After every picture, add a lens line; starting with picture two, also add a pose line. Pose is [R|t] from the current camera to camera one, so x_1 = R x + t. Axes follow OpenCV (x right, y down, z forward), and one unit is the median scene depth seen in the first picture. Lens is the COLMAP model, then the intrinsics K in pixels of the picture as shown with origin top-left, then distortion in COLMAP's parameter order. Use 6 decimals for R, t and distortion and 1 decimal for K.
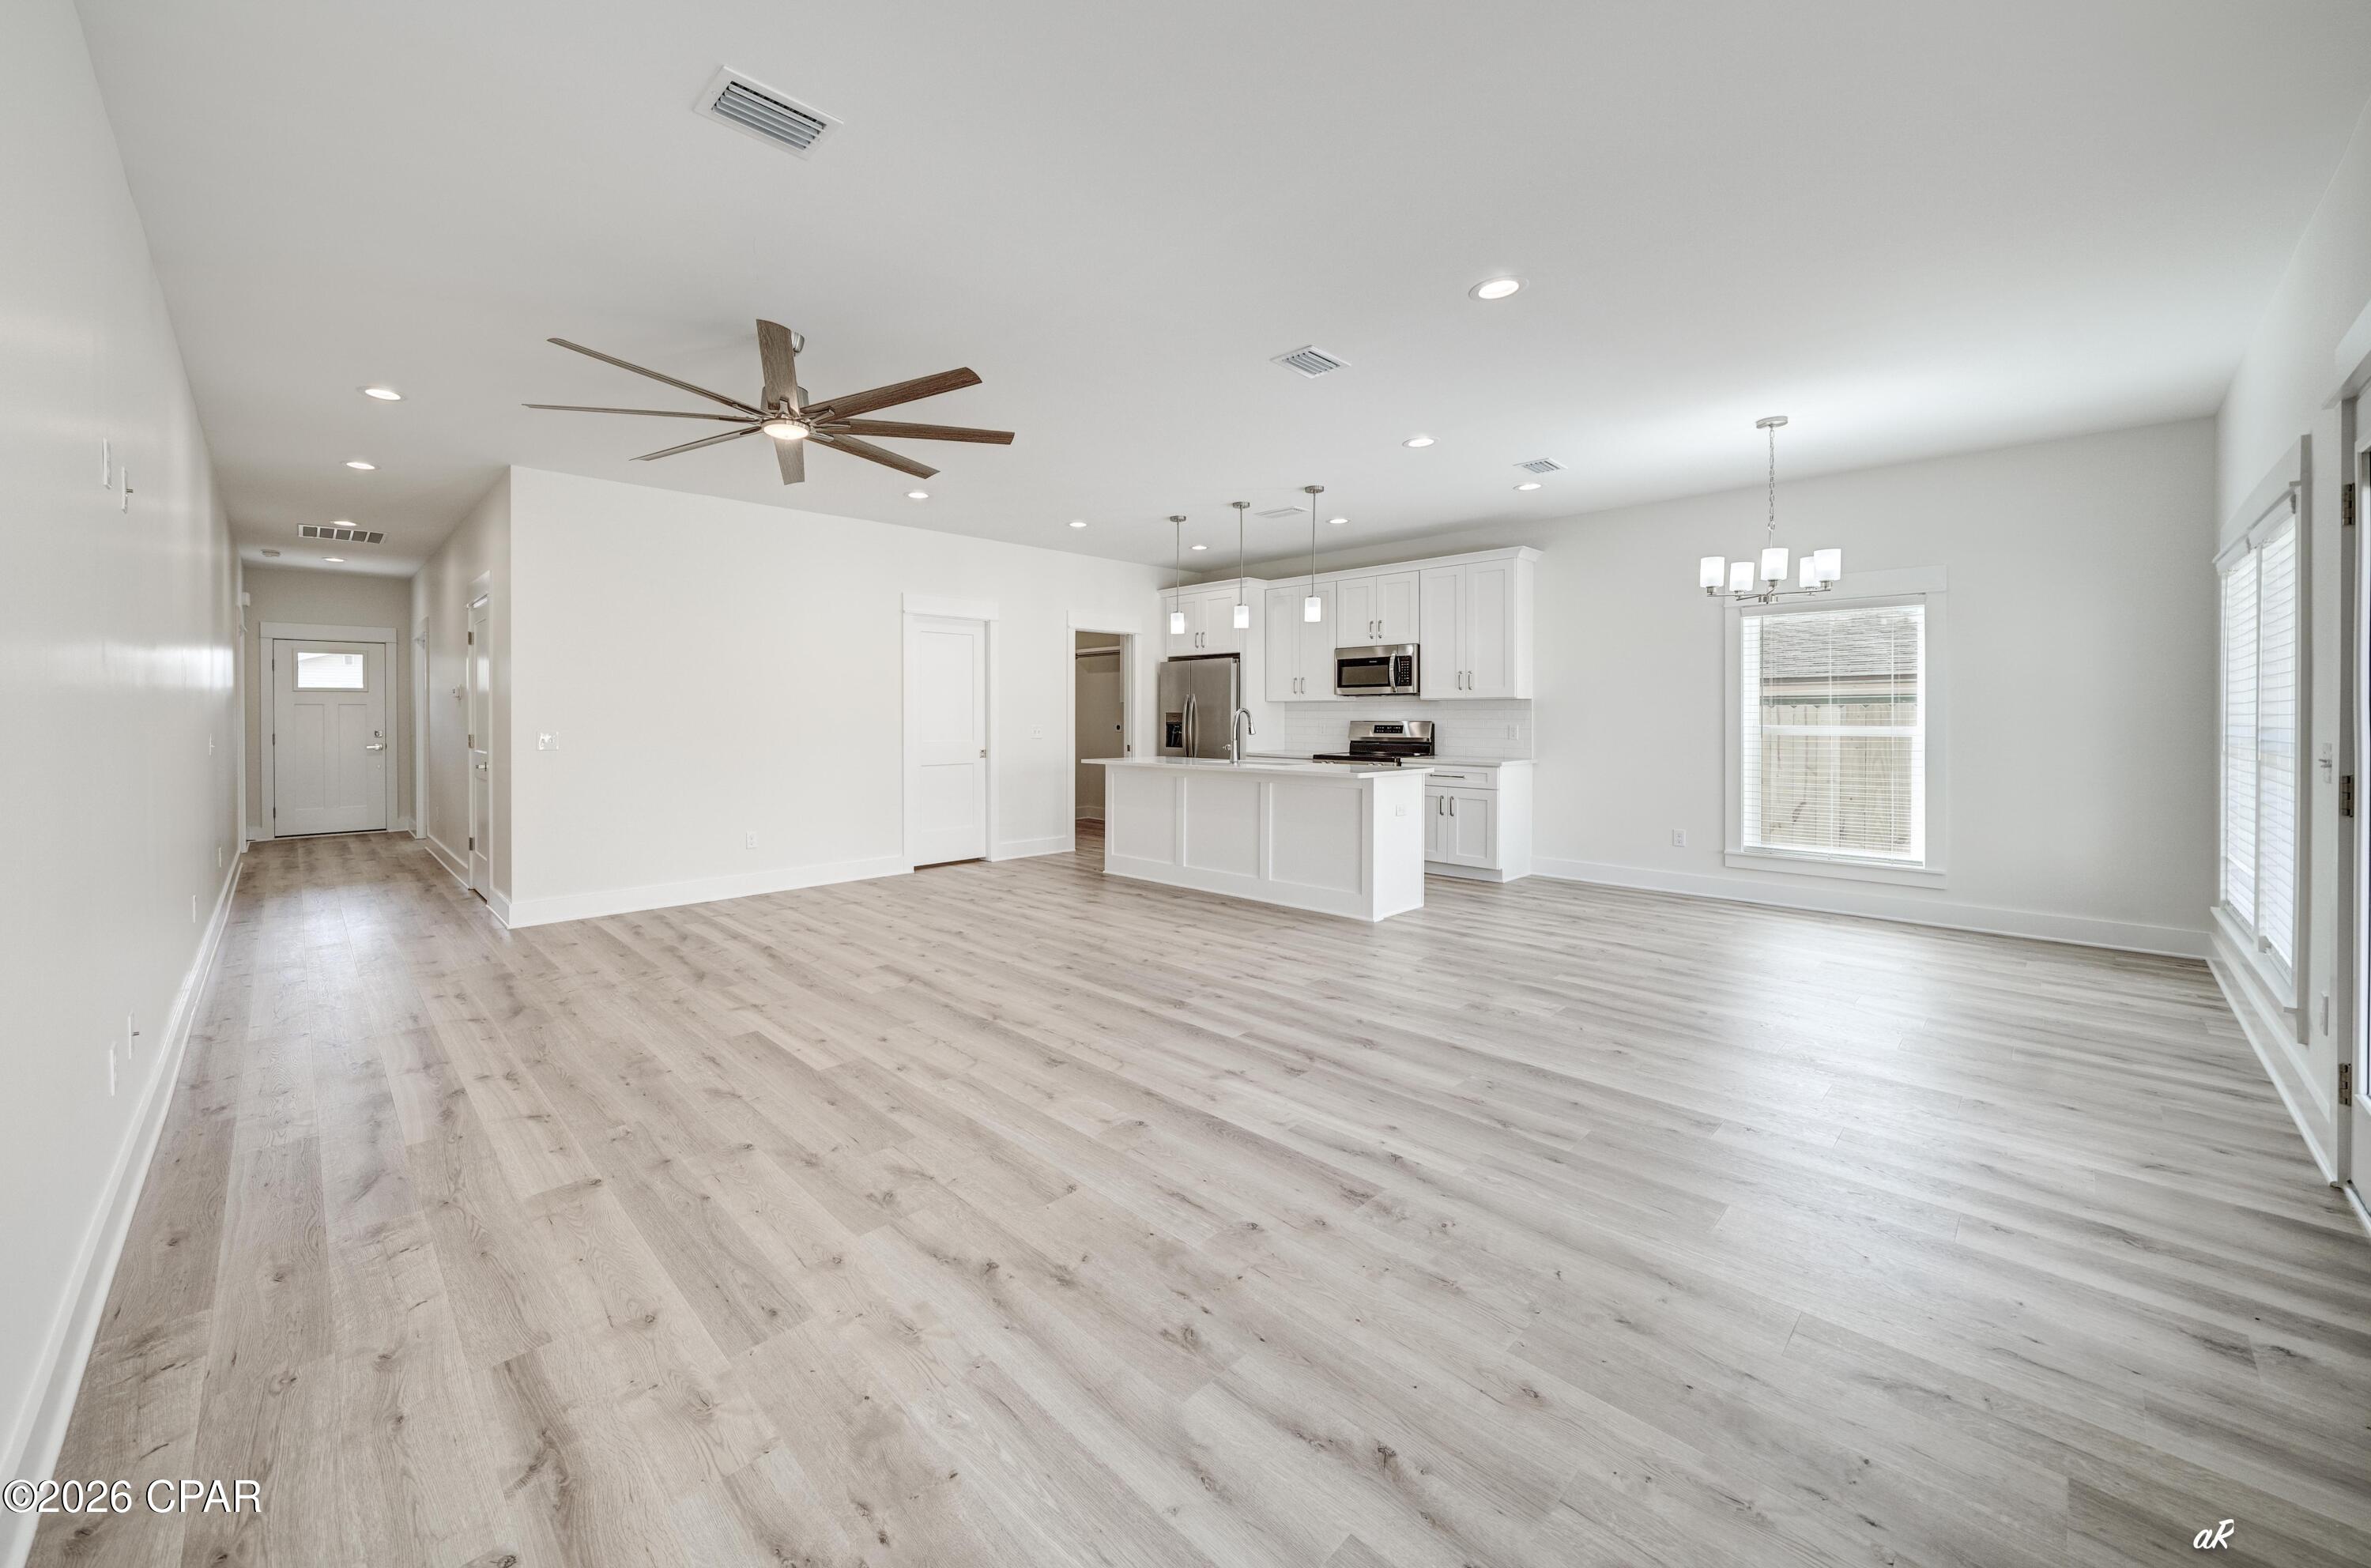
lens RADIAL K [[897.3, 0, 1082.5], [0, 897.3, 720.3], [0, 0, 1]] dist [0.000203, 0.000115]
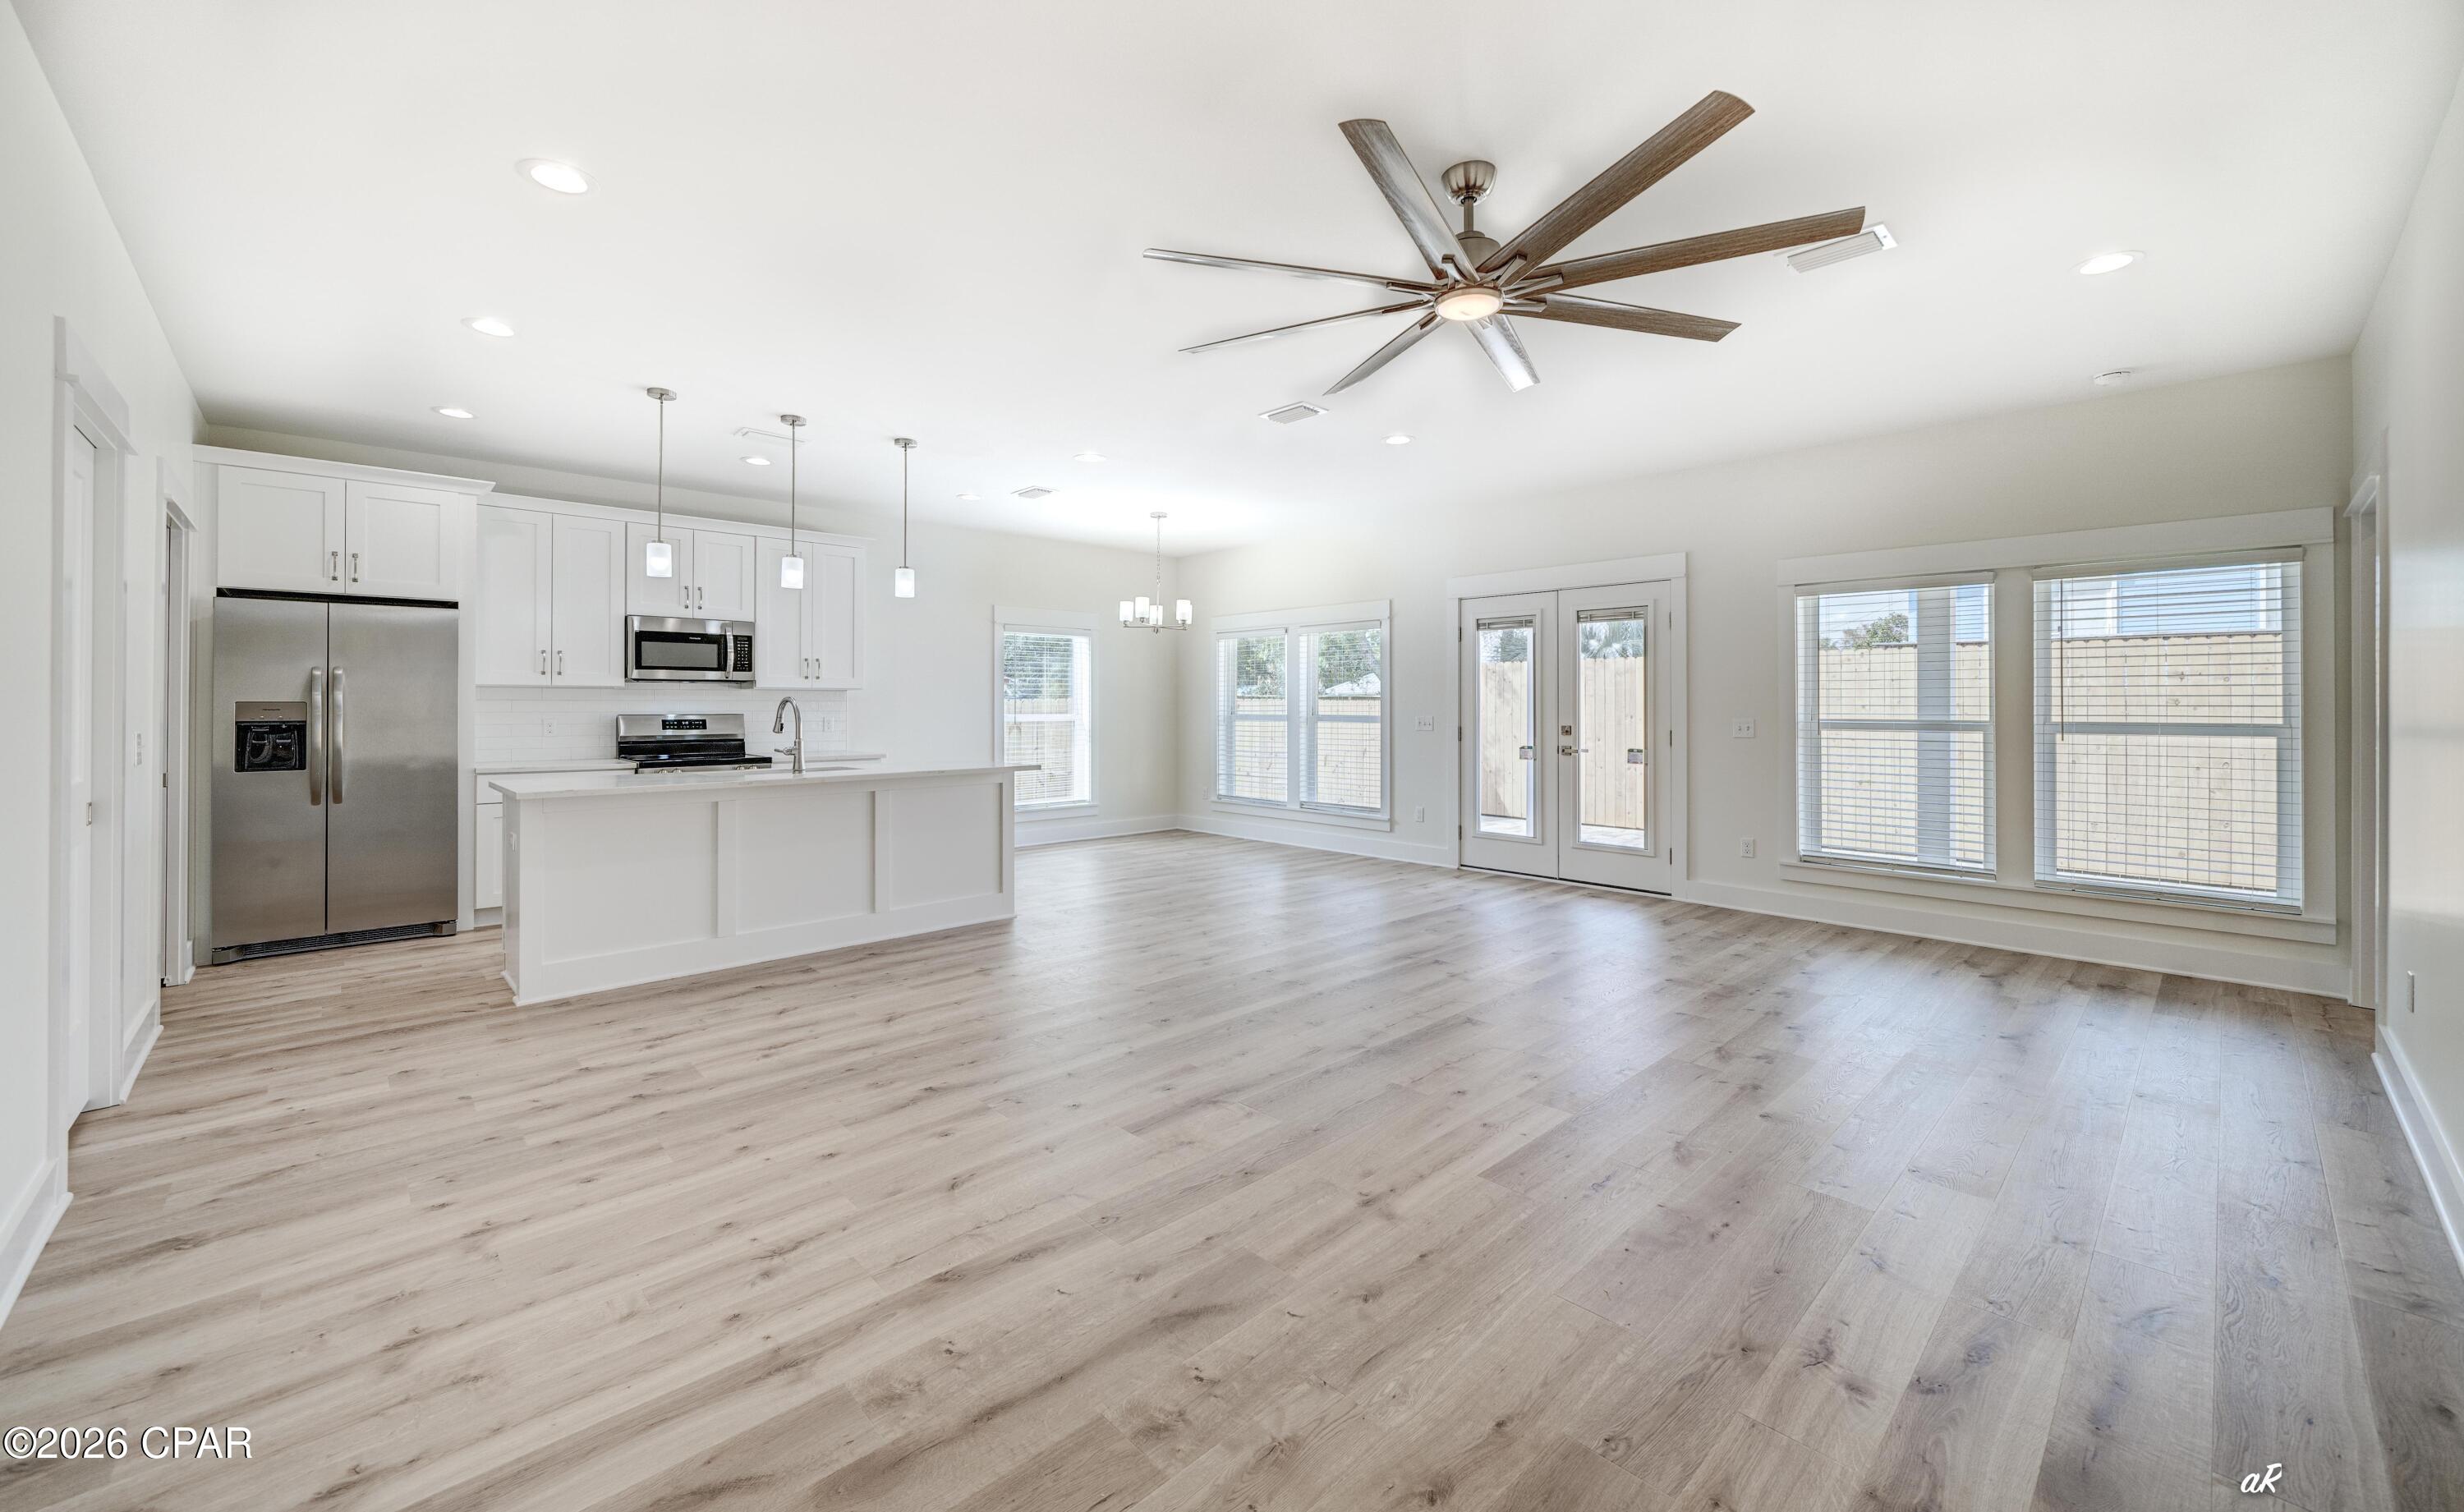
lens RADIAL K [[923.1, 0, 1217.4], [0, 923.1, 699.9], [0, 0, 1]] dist [-0.000061, 0.000010]
pose [[-0.022834, 0.008140, 0.999706, -1.051854], [0.007049, 0.999943, -0.007981, -0.004441], [-0.999714, 0.006865, -0.022890, 1.209894]]
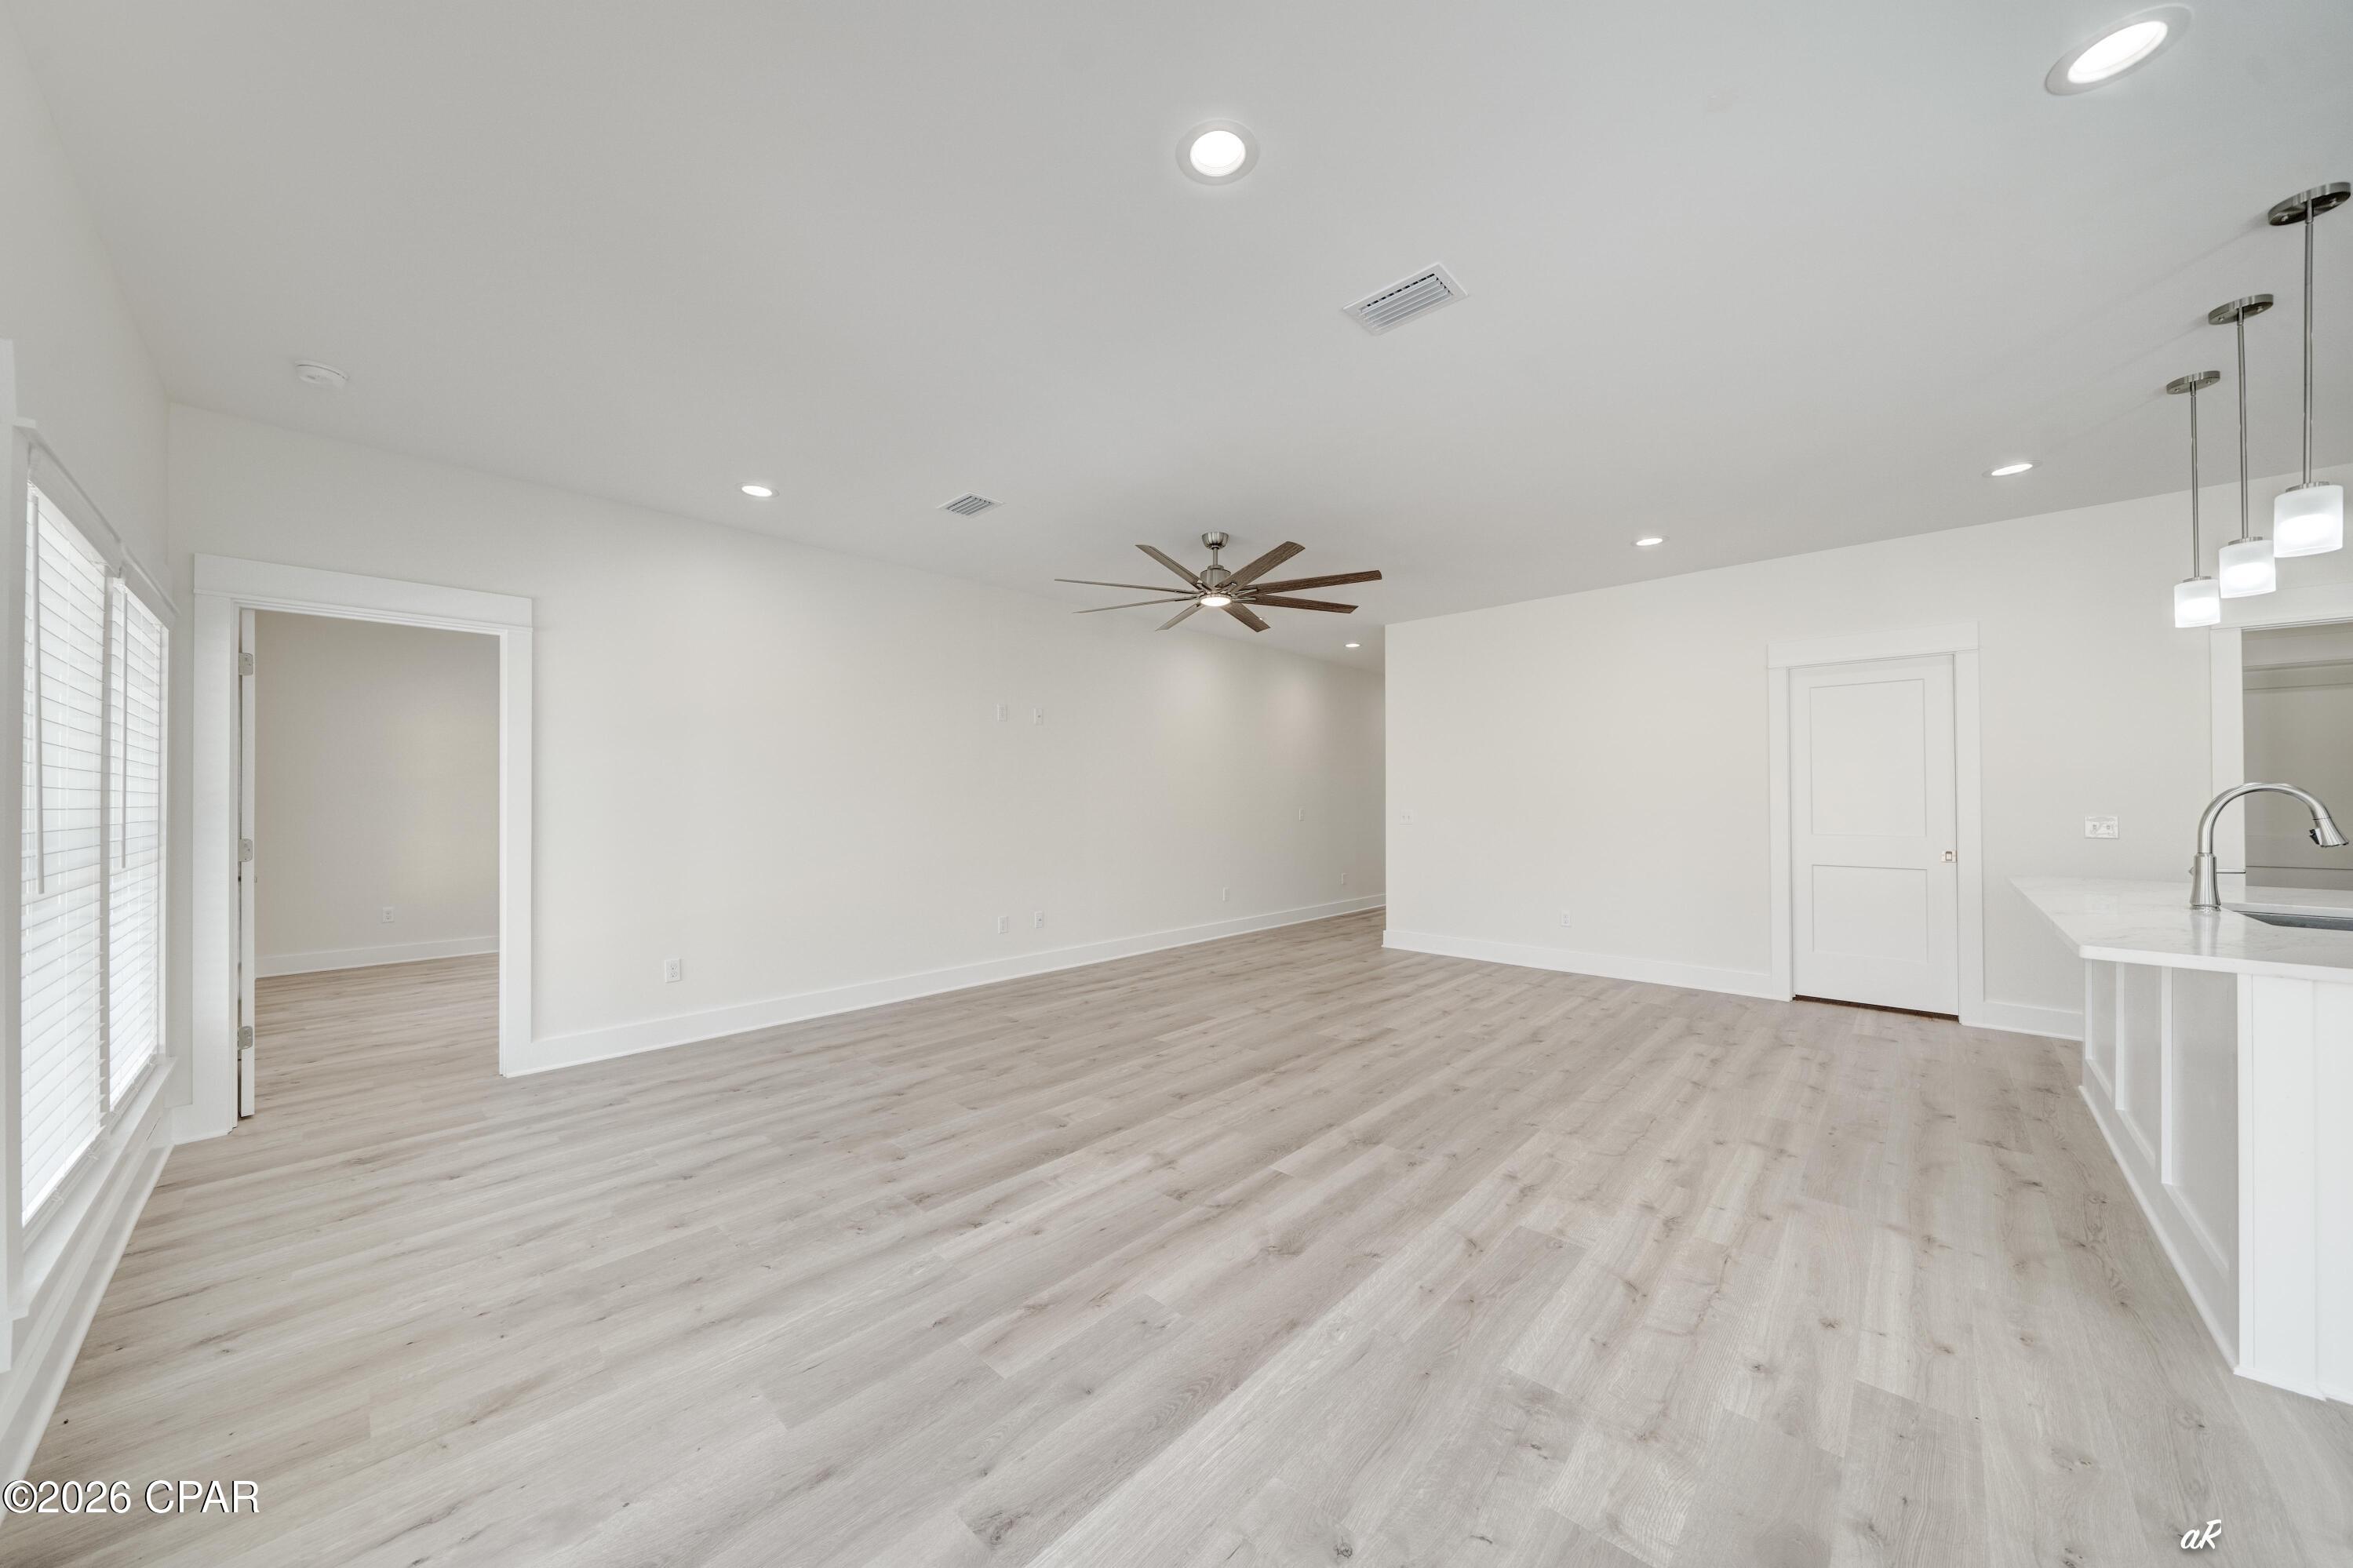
lens RADIAL K [[794.3, 0, 1163.7], [0, 794.3, 791.2], [0, 0, 1]] dist [-0.005594, 0.000111]
pose [[0.074329, -0.009886, -0.997185, 0.924607], [-0.003457, 0.999942, -0.010171, -0.009411], [0.997228, 0.004203, 0.074291, 0.817638]]
